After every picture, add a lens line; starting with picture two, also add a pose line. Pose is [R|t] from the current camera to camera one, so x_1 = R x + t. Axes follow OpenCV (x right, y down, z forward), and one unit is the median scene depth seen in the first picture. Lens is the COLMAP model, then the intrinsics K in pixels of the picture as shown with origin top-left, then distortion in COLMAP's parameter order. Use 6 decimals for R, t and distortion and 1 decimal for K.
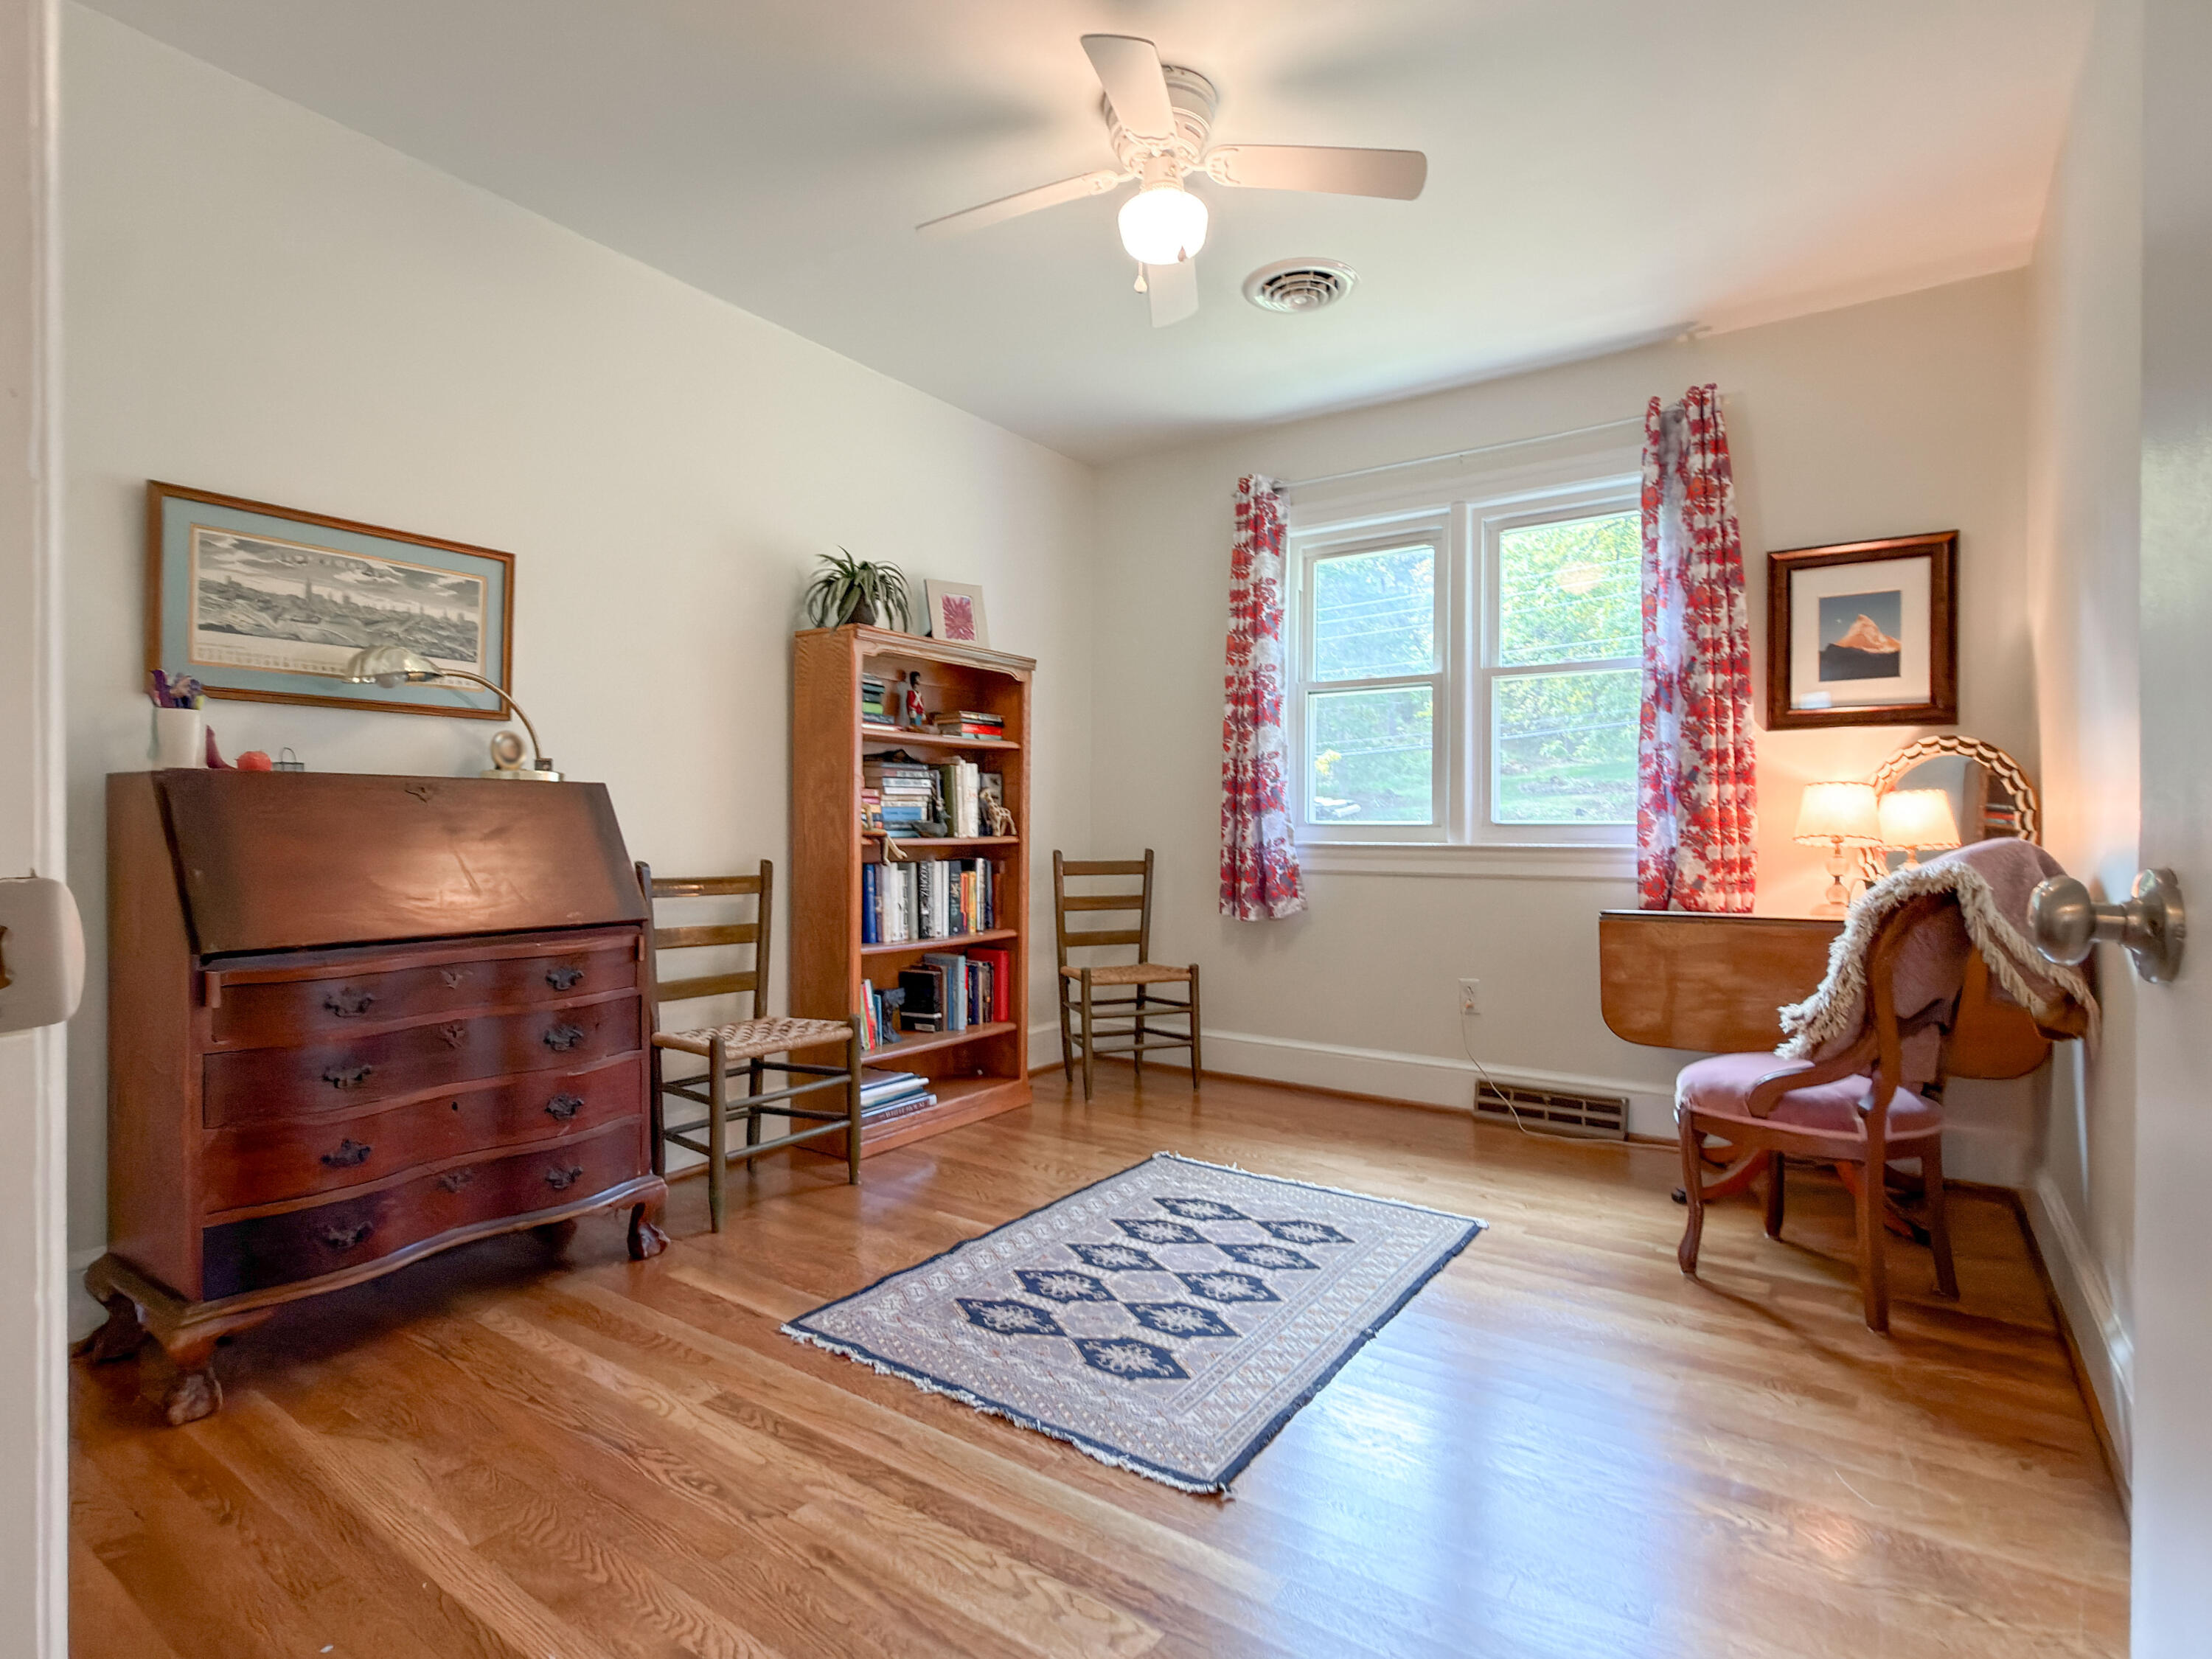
lens RADIAL K [[1108.3, 0, 1107.3], [0, 1108.3, 829.4], [0, 0, 1]] dist [0.000061, 0.000007]
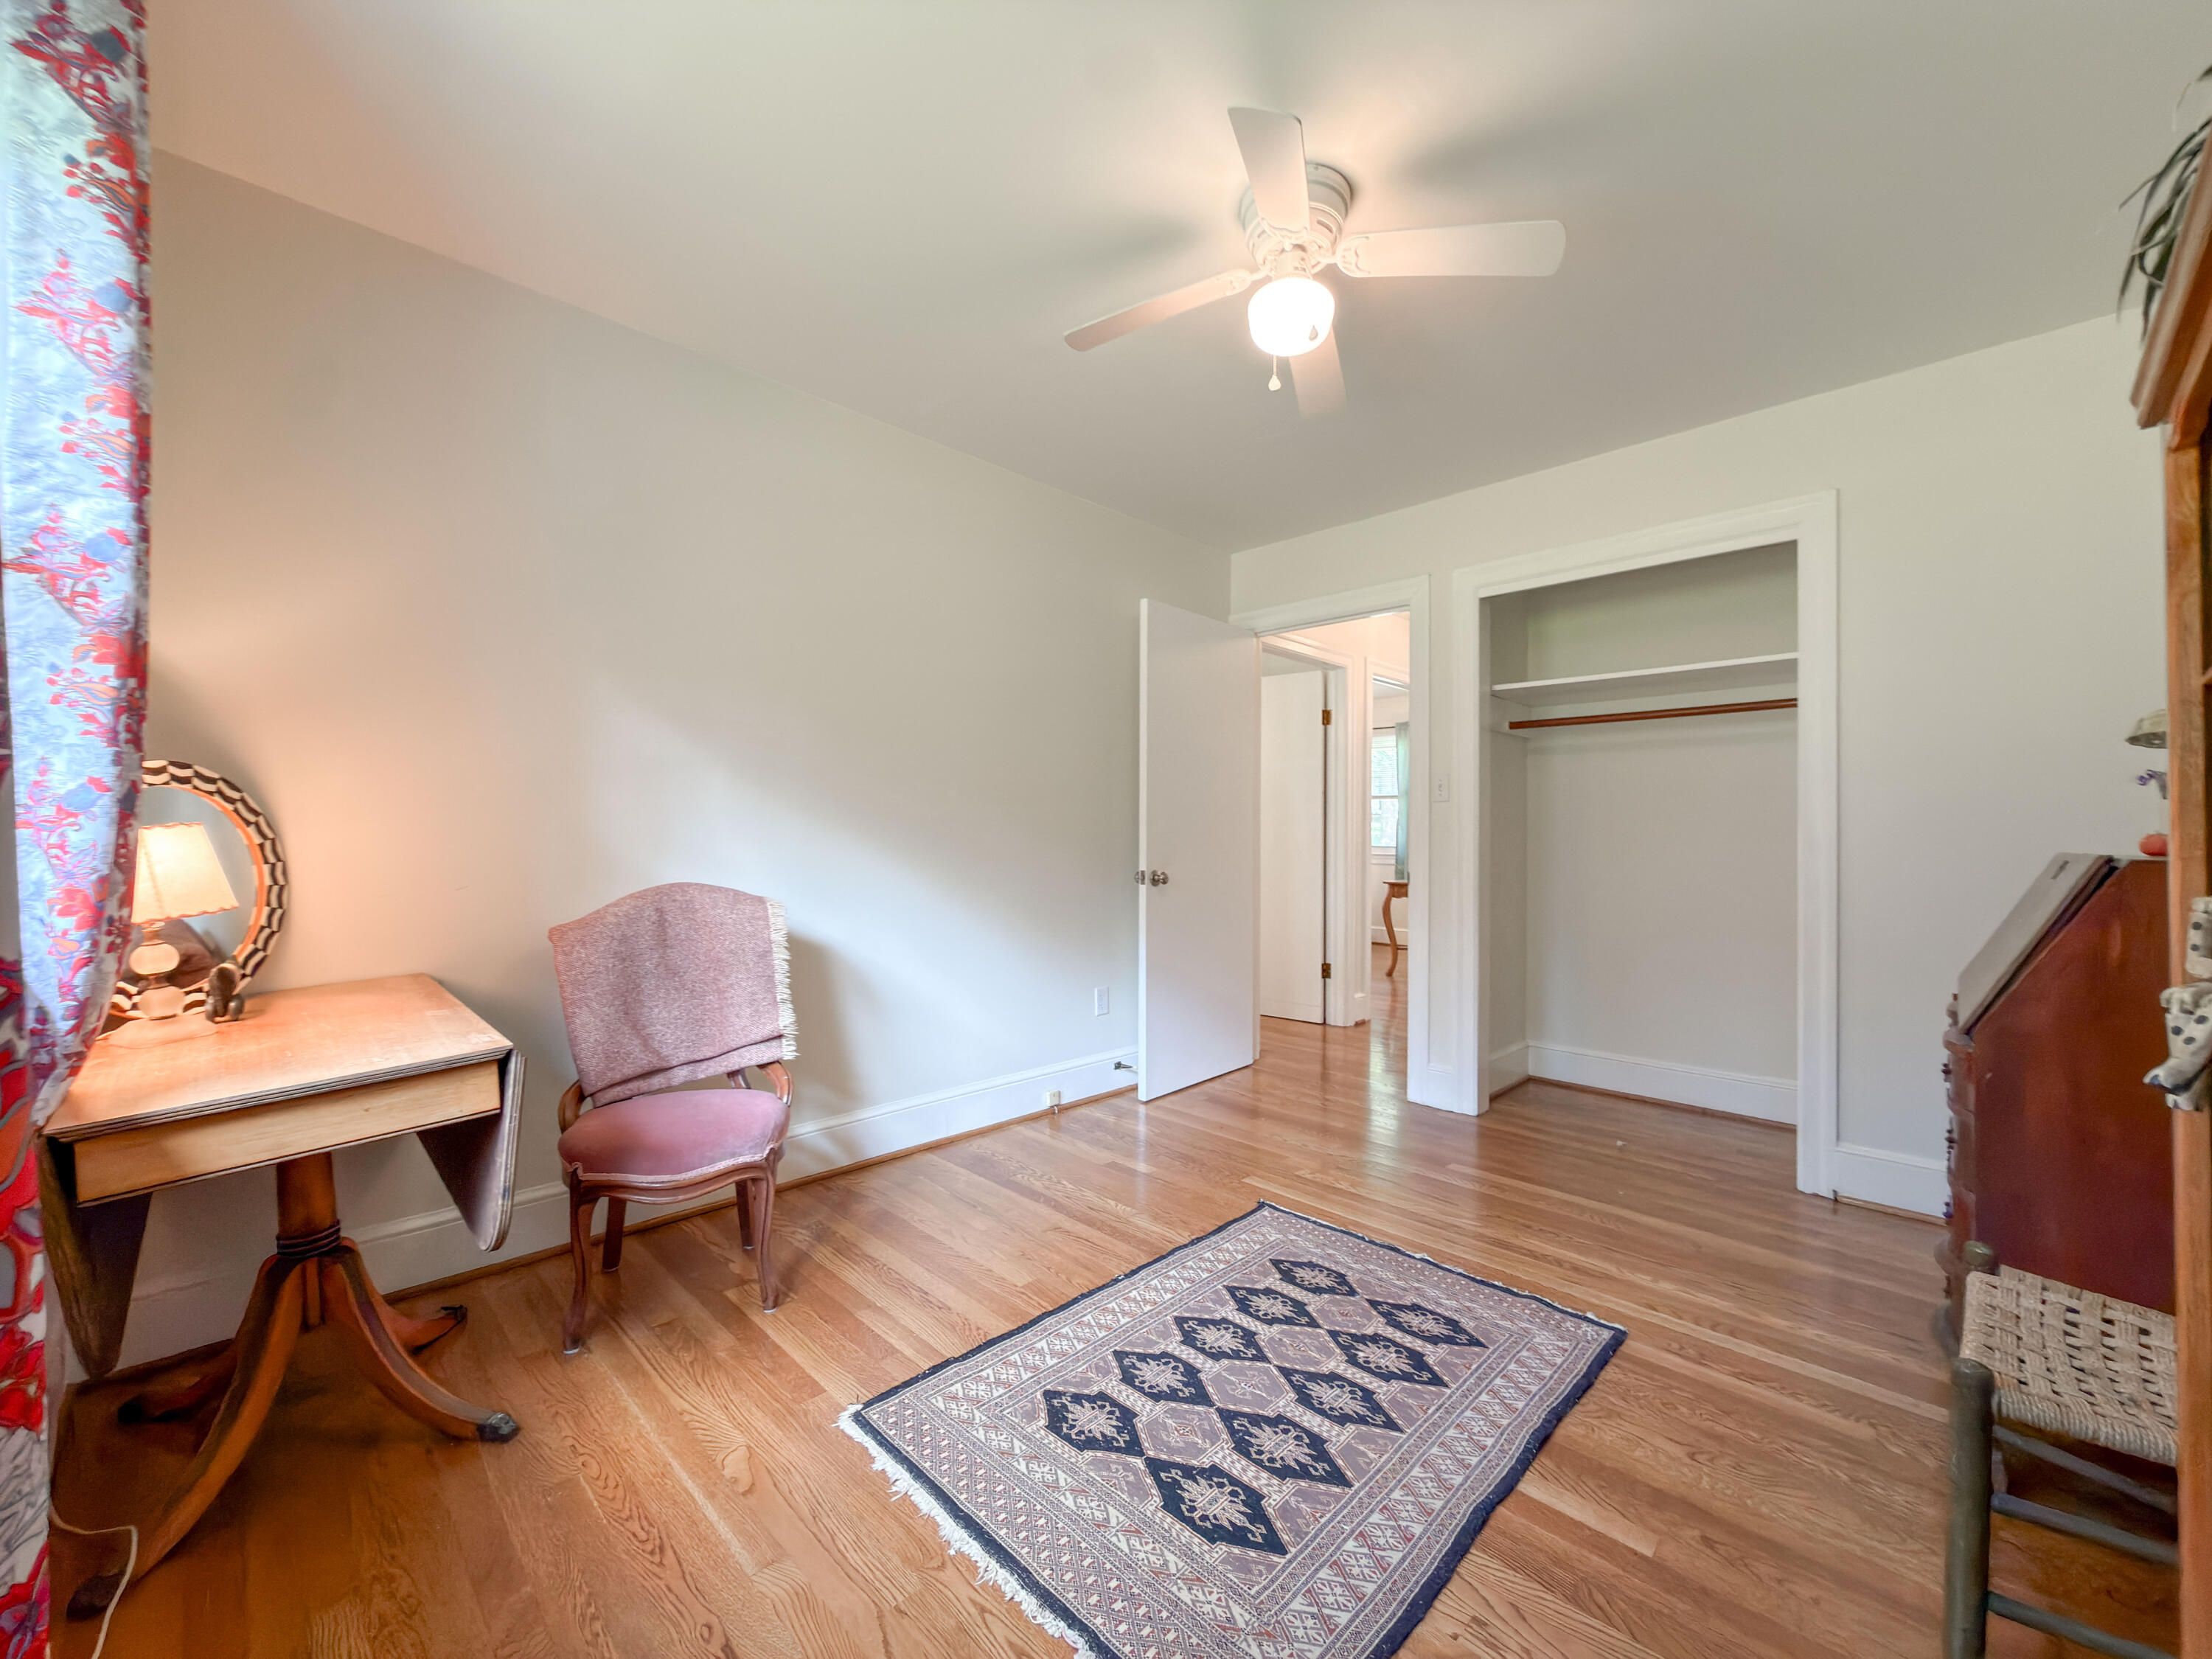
lens RADIAL K [[886.2, 0, 1107.4], [0, 886.2, 827.6], [0, 0, 1]] dist [0.003771, 0.000090]
pose [[-0.983474, -0.009347, 0.180808, 0.064240], [-0.009801, 0.999951, -0.001613, -0.056724], [-0.180784, -0.003359, -0.983517, 1.794702]]
